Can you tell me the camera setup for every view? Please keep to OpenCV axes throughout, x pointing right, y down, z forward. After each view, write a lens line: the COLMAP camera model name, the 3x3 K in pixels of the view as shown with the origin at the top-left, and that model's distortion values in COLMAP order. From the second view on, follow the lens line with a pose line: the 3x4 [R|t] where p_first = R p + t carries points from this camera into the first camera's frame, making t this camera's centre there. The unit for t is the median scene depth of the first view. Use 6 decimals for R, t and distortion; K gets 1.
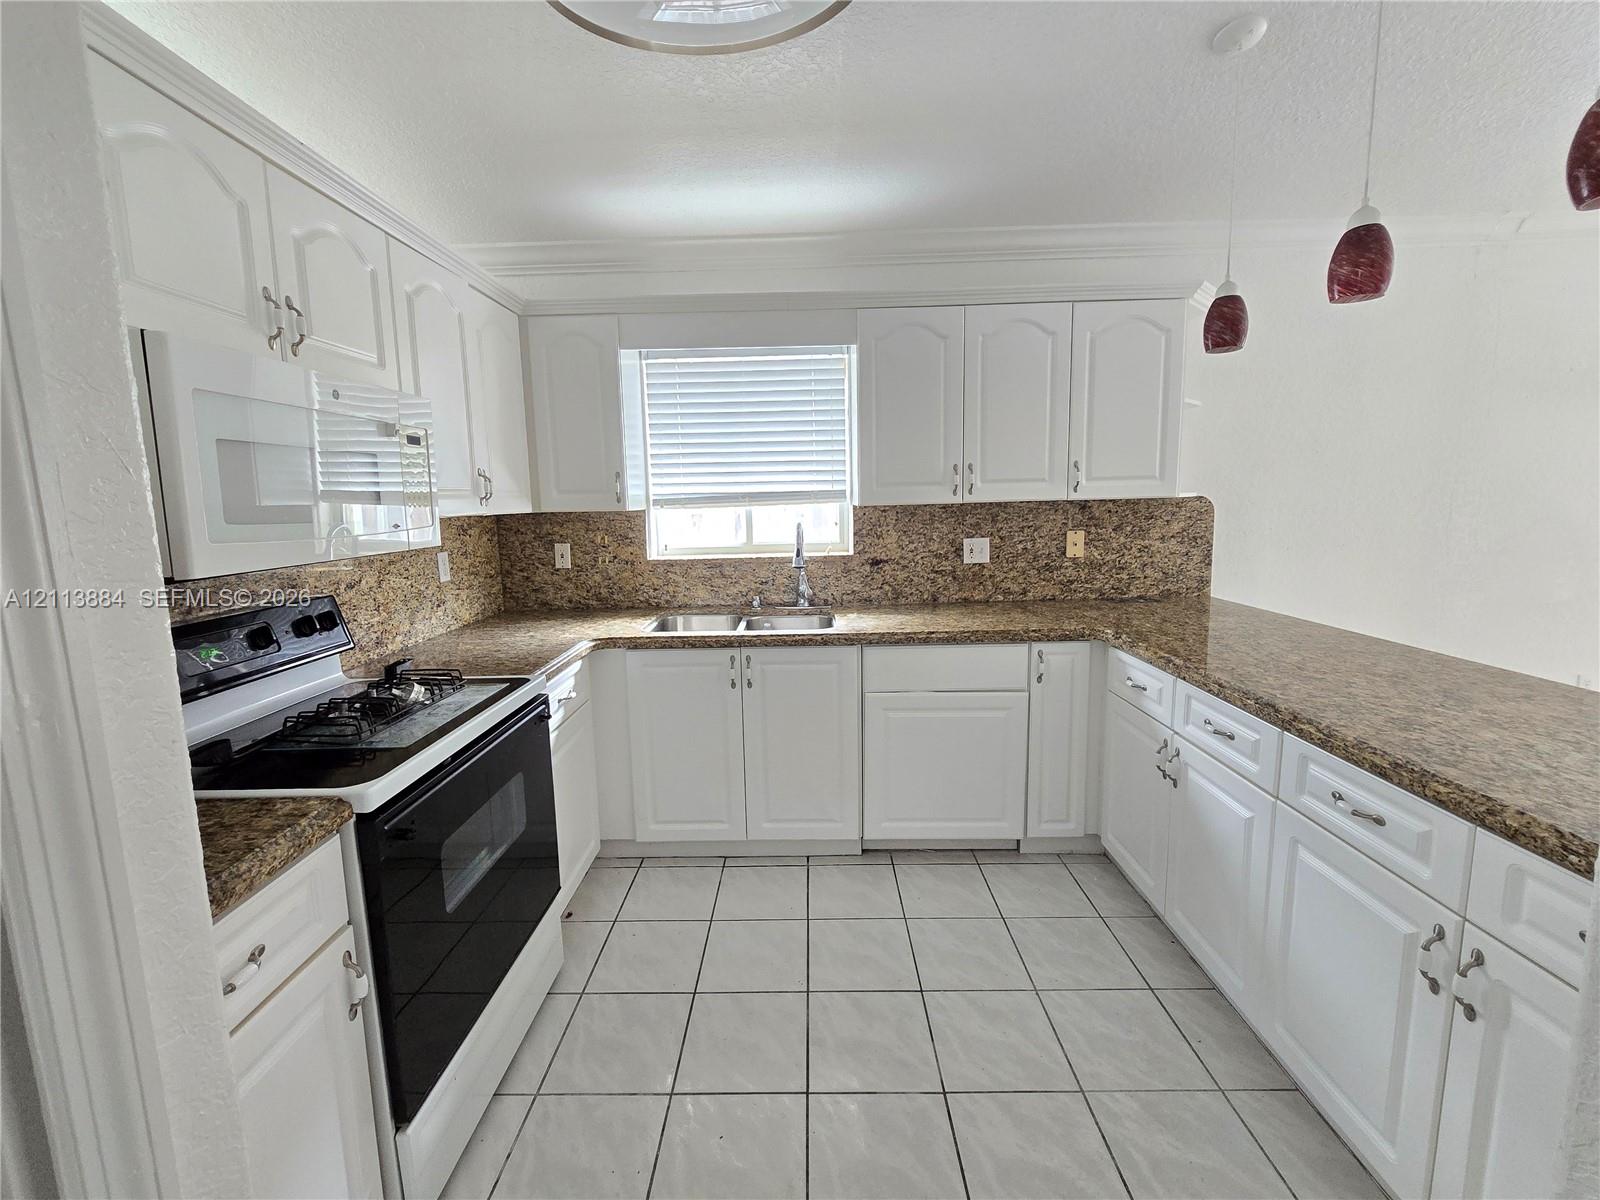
lens RADIAL K [[663.1, 0, 797.9], [0, 663.1, 586.2], [0, 0, 1]] dist [-0.001978, -0.000024]
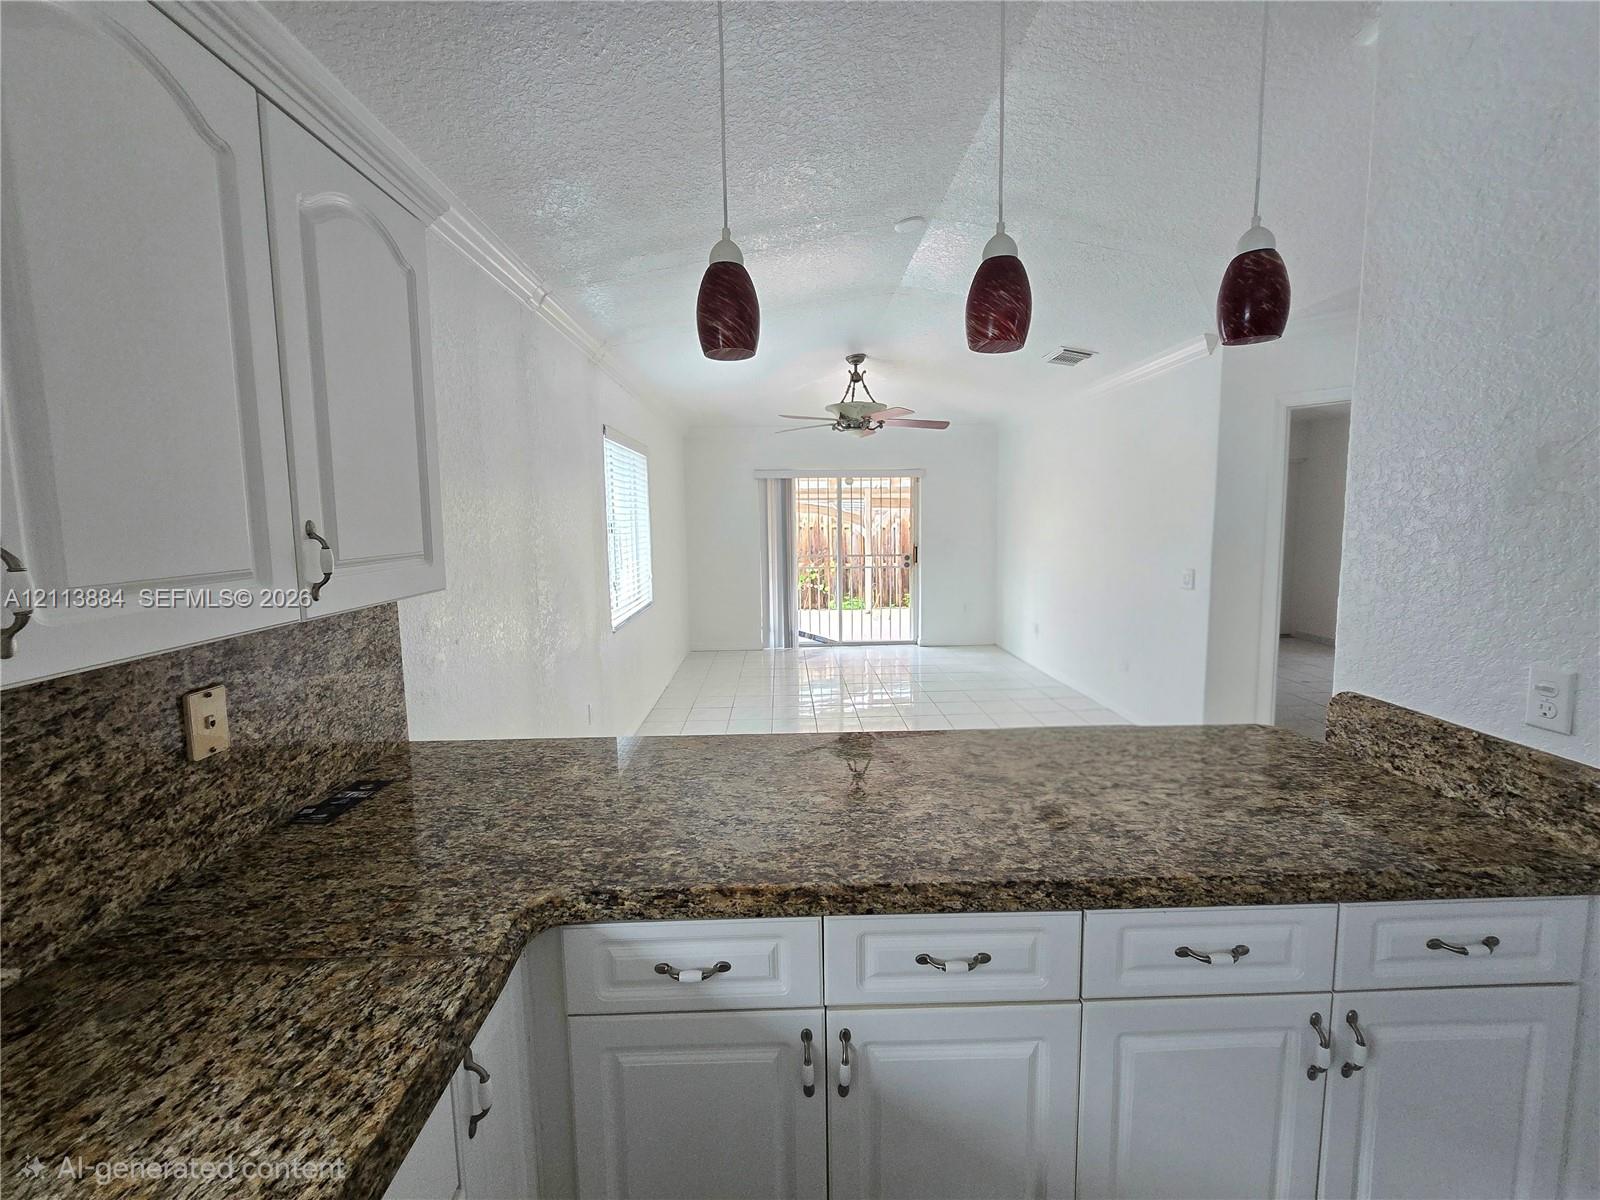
lens RADIAL K [[663.1, 0, 799.9], [0, 663.1, 584.6], [0, 0, 1]] dist [-0.001978, -0.000024]
pose [[-0.034207, -0.081748, 0.996066, 0.018948], [0.147971, 0.985250, 0.085942, -0.126931], [-0.988400, 0.150329, -0.021606, 0.647746]]
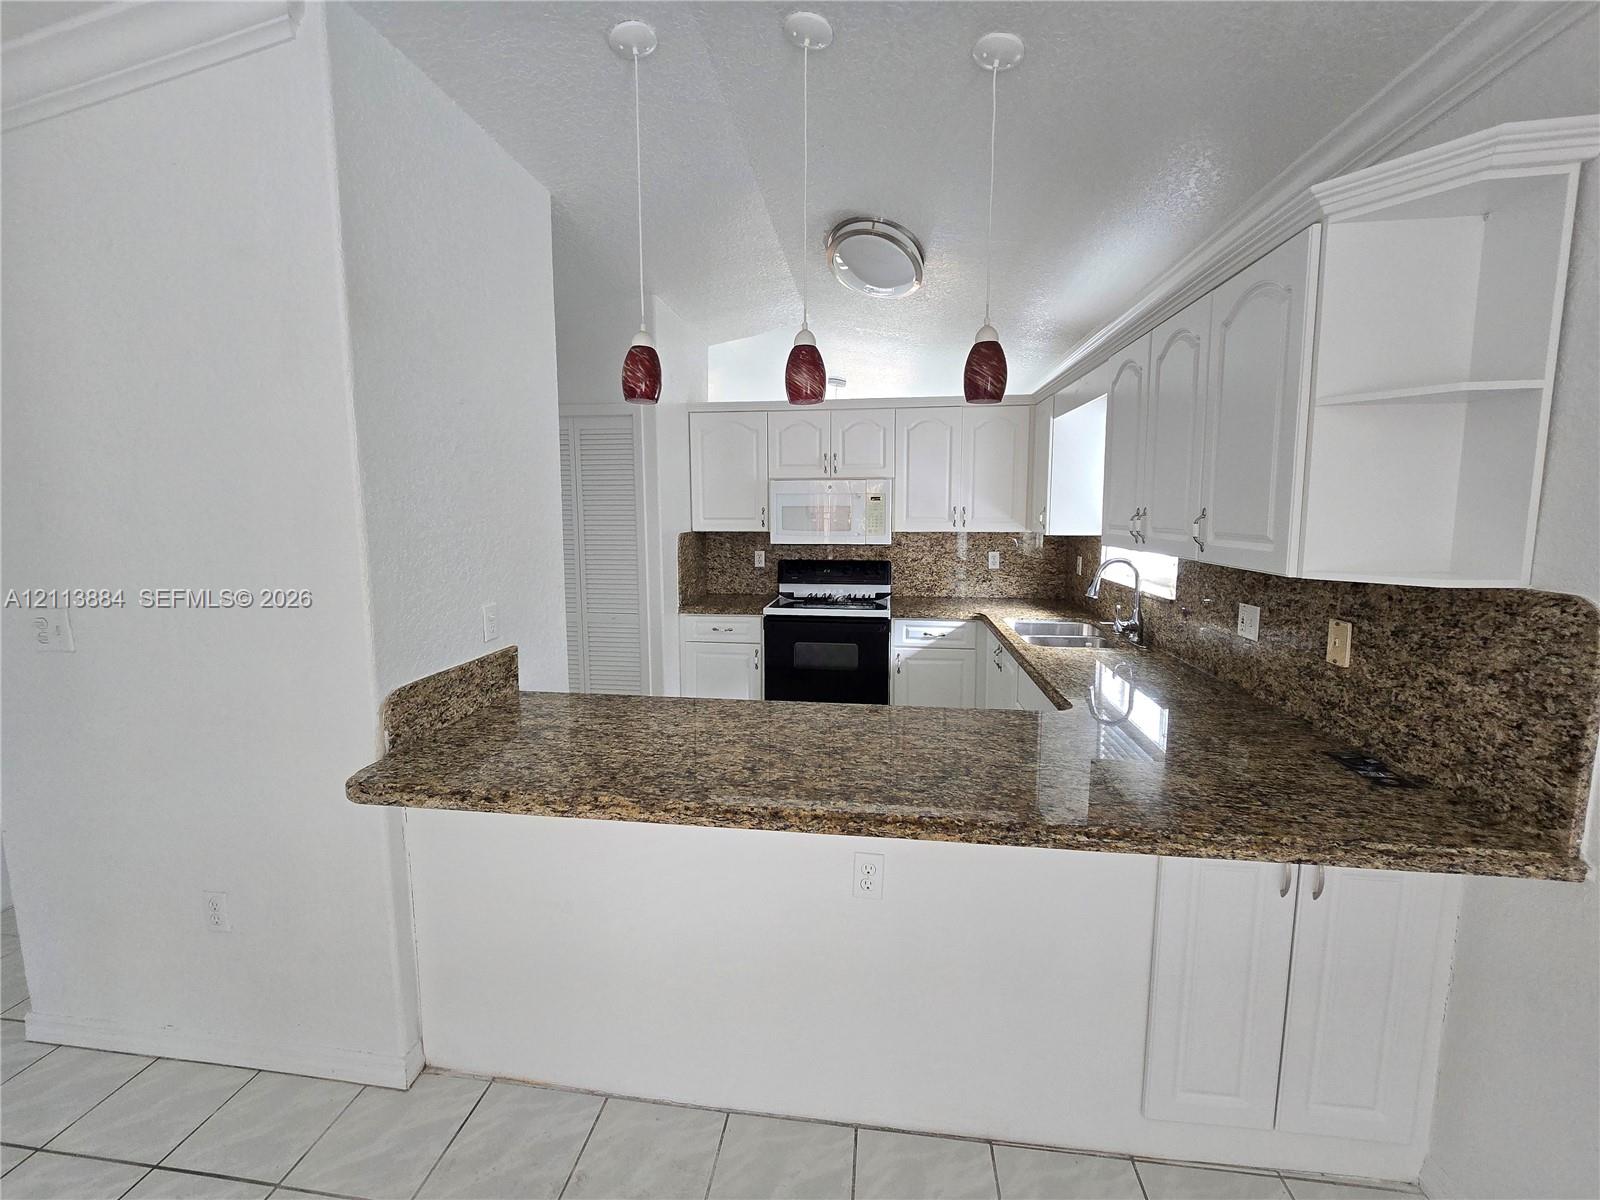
lens RADIAL K [[663.1, 0, 792.5], [0, 663.1, 587.8], [0, 0, 1]] dist [-0.001978, -0.000024]
pose [[-0.127174, 0.144910, -0.981238, 1.054937], [-0.128890, 0.978468, 0.161206, -0.144702], [0.983470, 0.146973, -0.105758, 0.577422]]
